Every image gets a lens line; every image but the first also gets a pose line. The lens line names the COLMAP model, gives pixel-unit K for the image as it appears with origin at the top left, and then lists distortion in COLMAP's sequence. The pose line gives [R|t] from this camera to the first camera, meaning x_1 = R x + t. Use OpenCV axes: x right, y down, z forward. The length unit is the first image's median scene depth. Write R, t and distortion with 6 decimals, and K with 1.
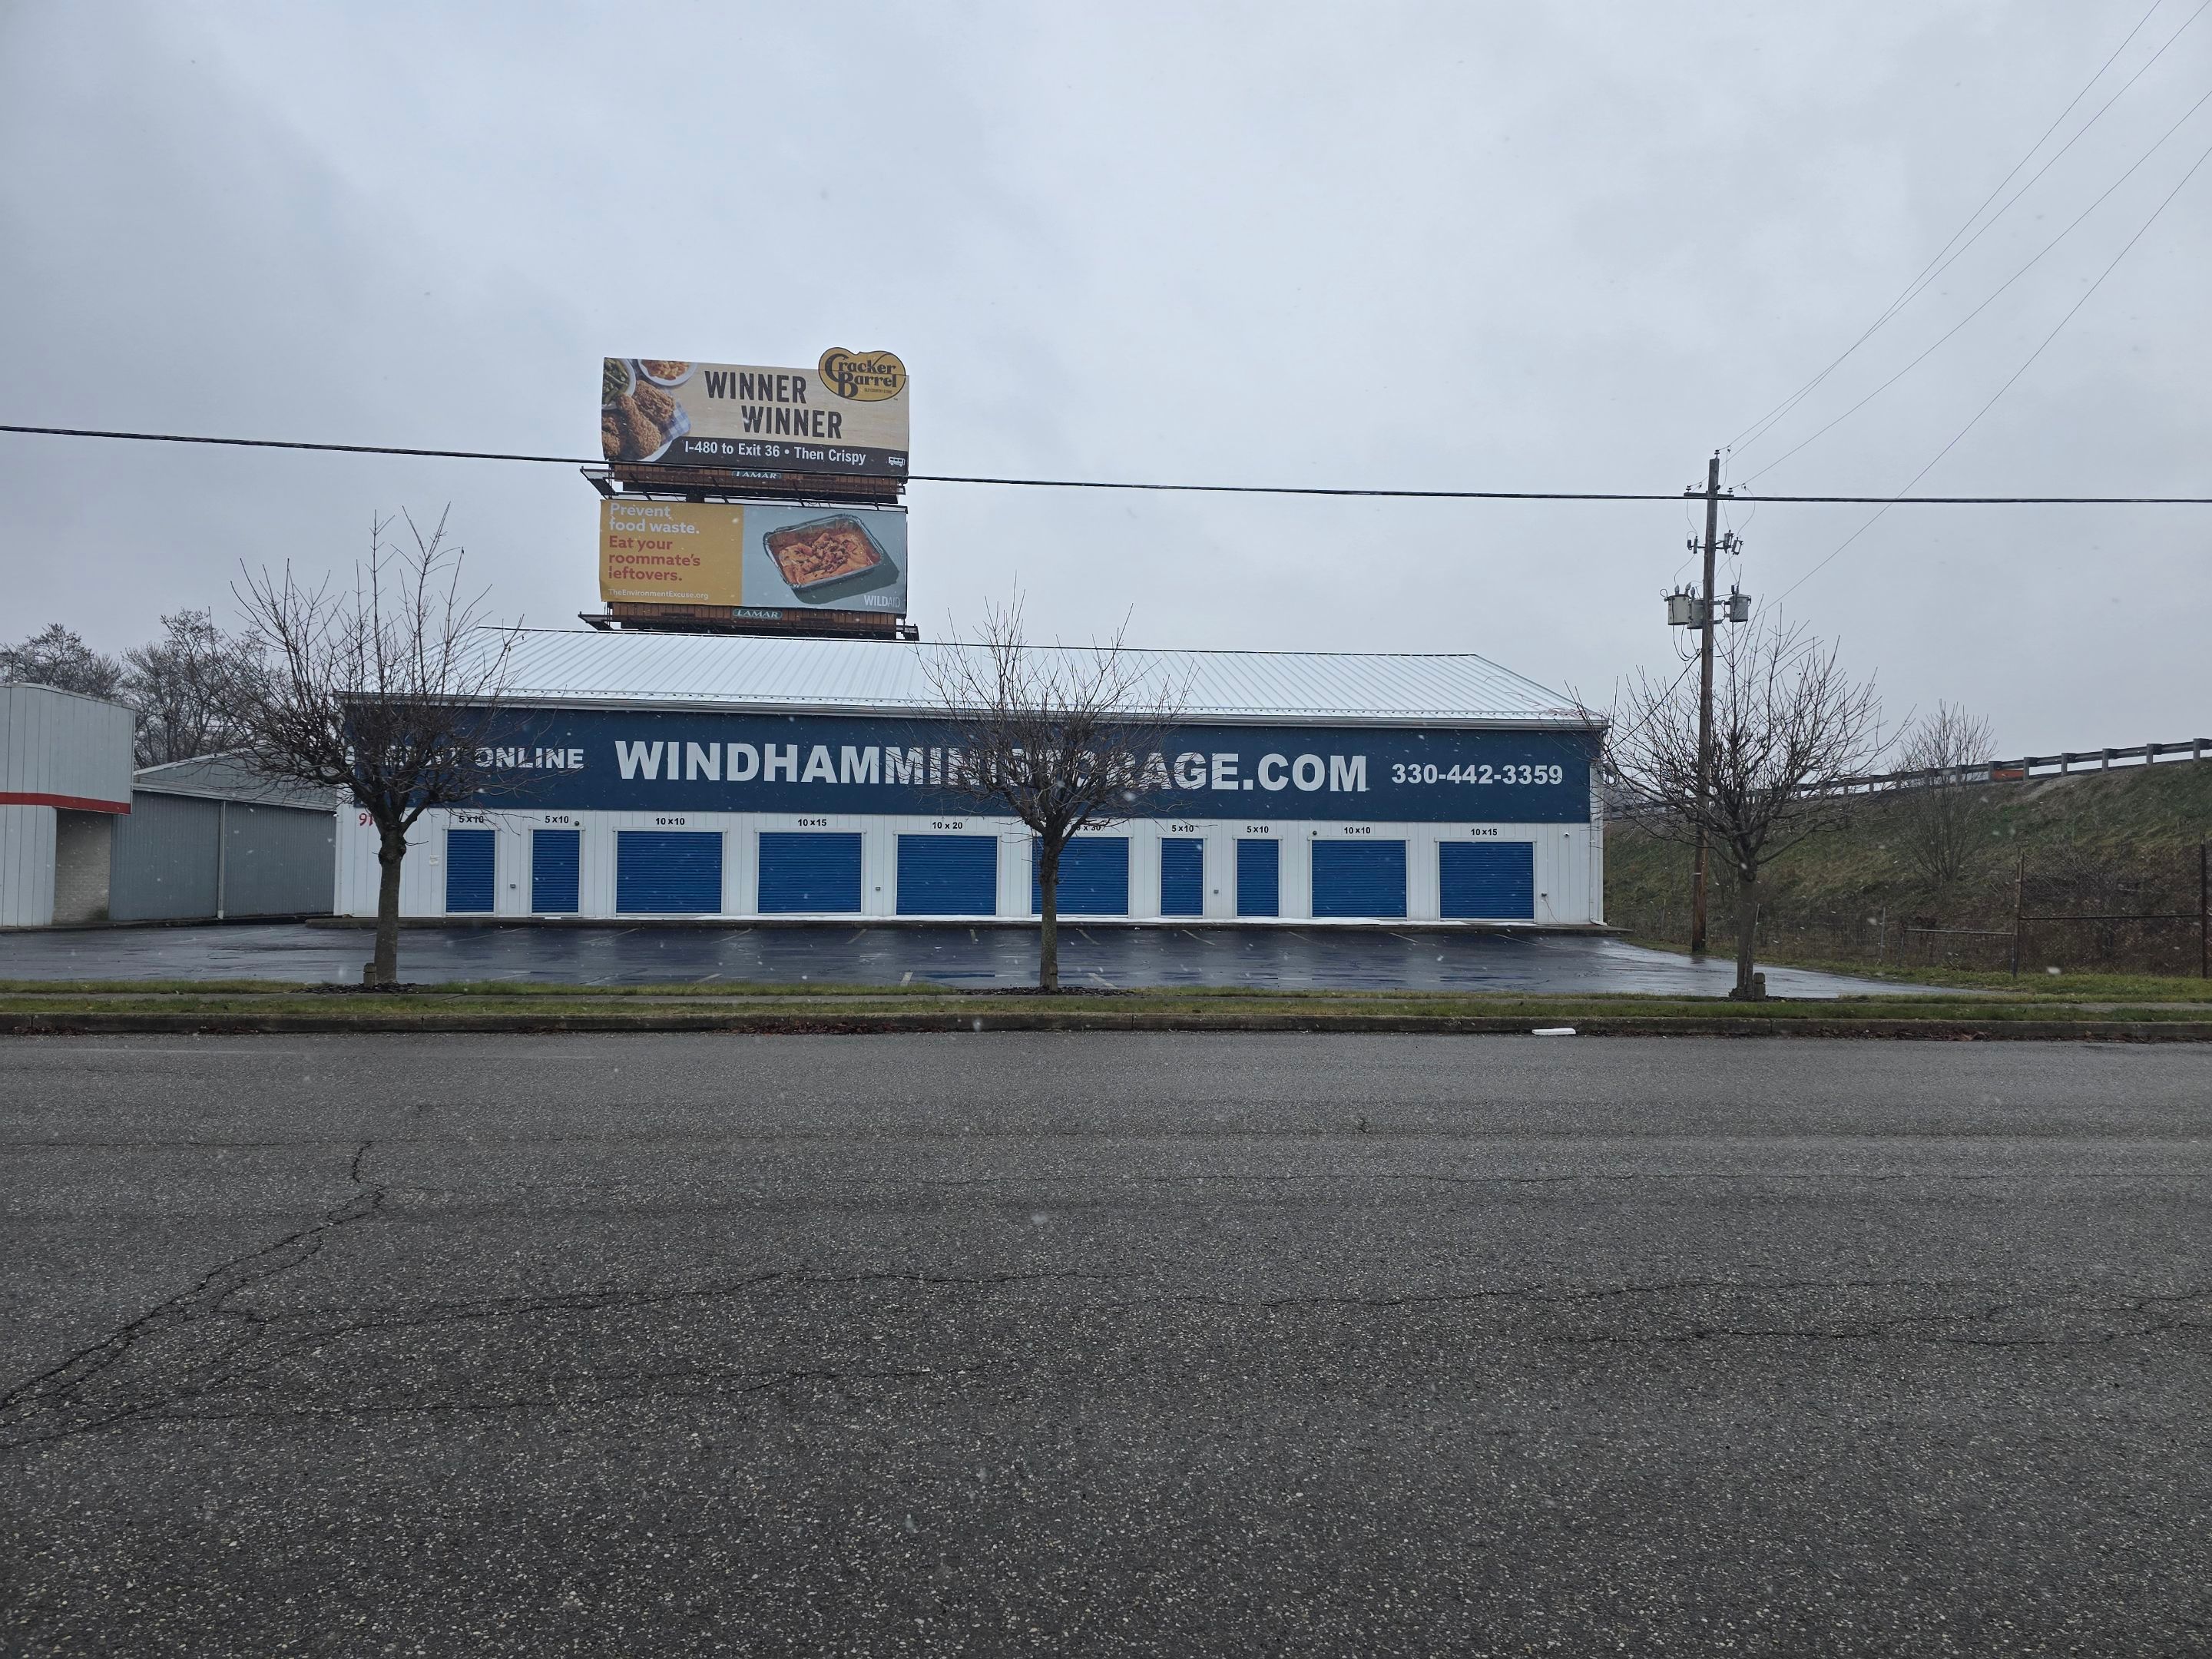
lens RADIAL K [[1507.3, 0, 1128.1], [0, 1507.3, 847.8], [0, 0, 1]] dist [0.131528, -0.163925]
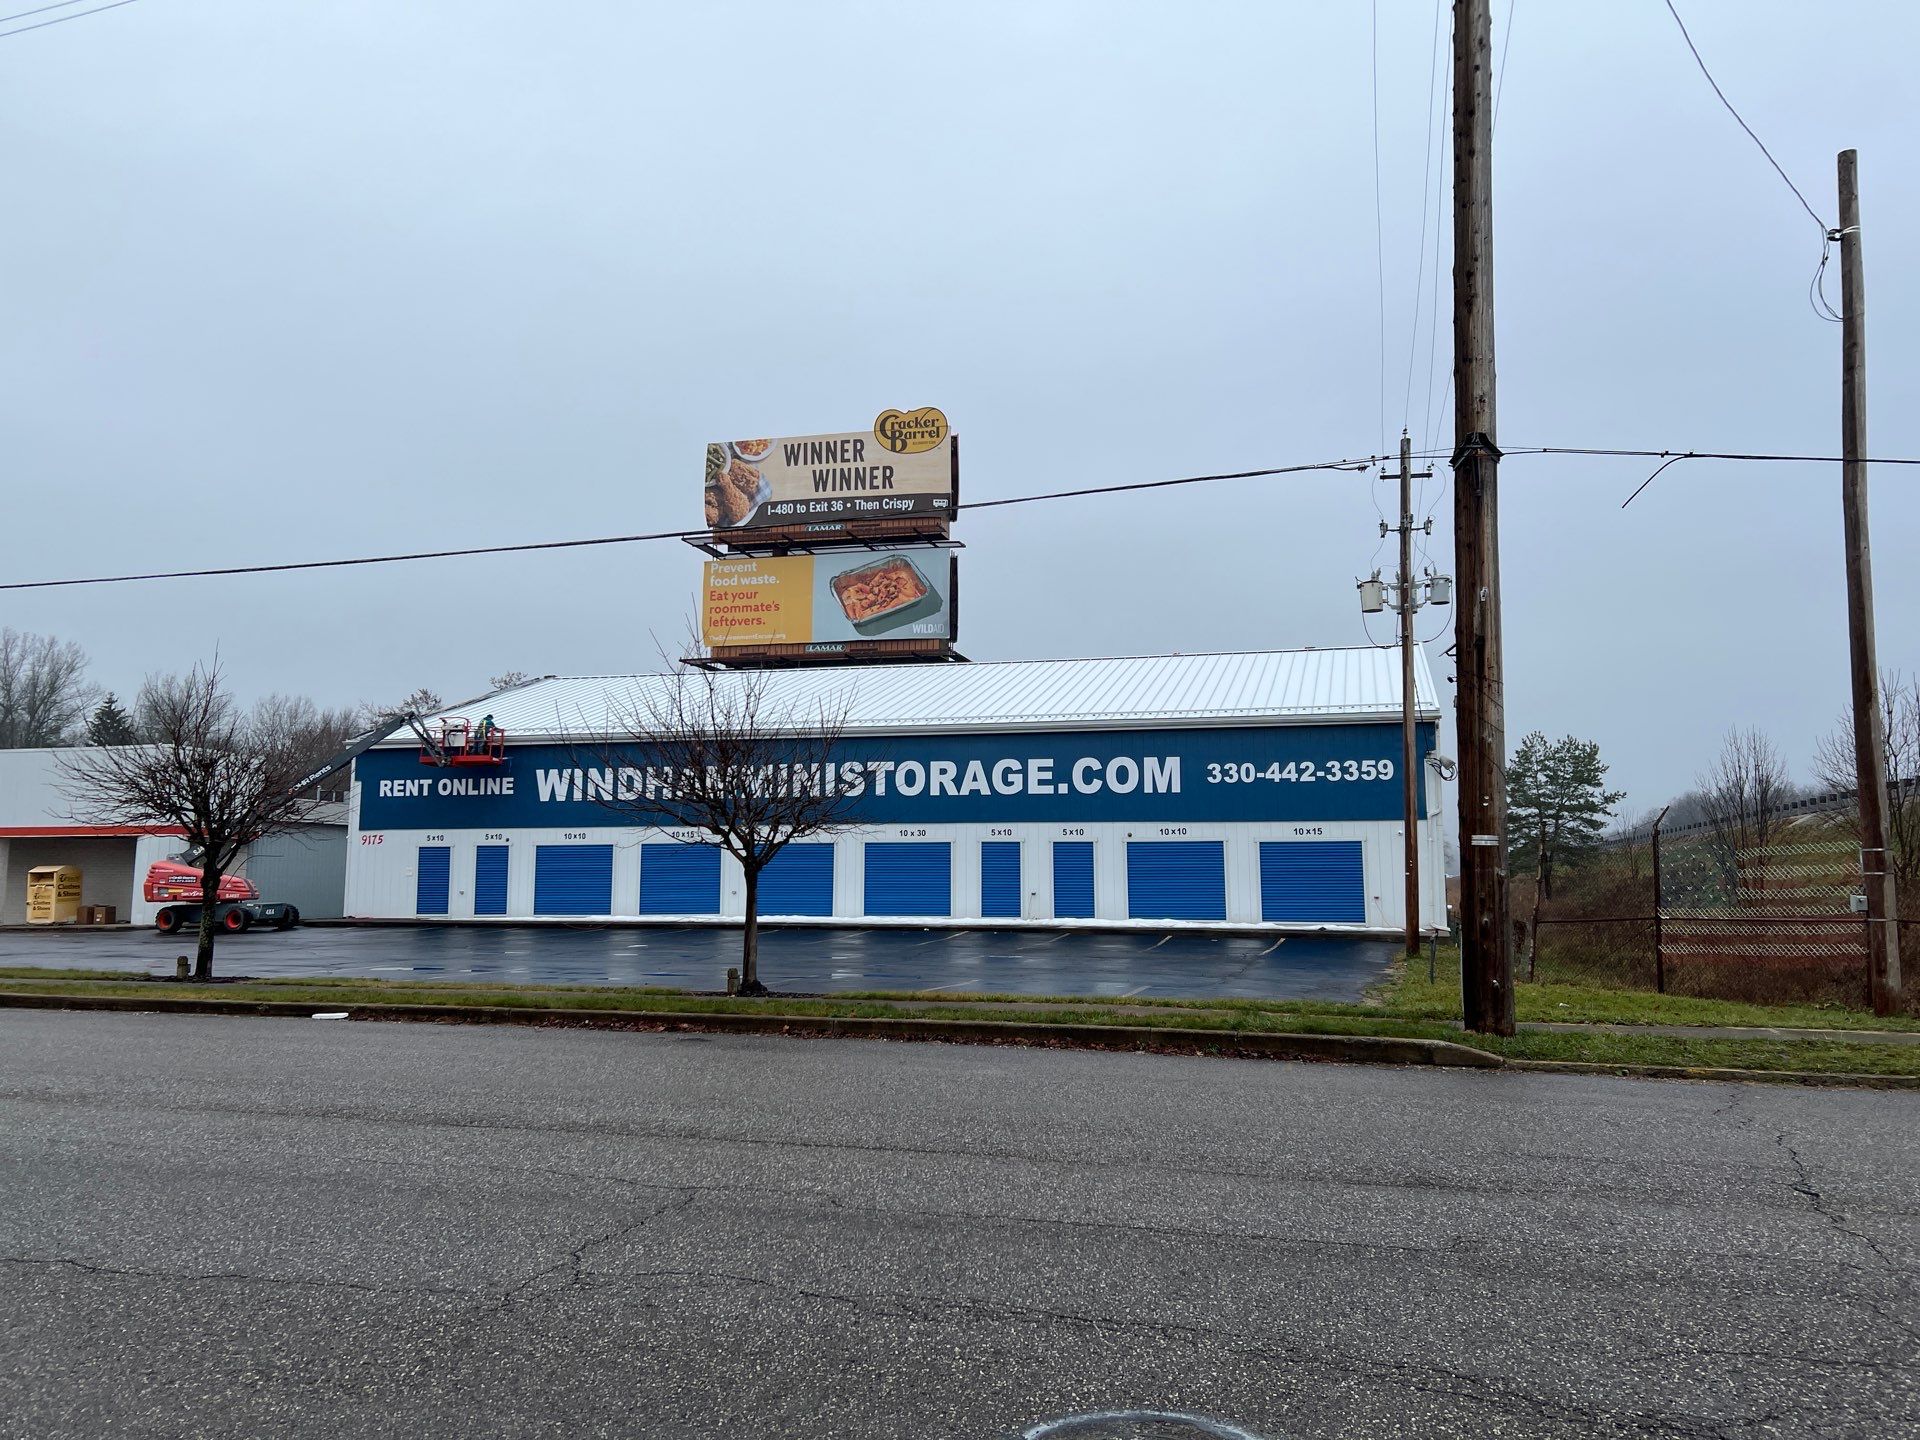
lens RADIAL K [[1484.9, 0, 960.0], [0, 1484.9, 720.0], [0, 0, 1]] dist [0.205112, -0.575788]
pose [[0.928299, -0.047089, -0.368840, 0.384476], [0.013457, 0.995553, -0.093233, 0.005102], [0.371590, 0.081584, 0.924805, 0.031580]]
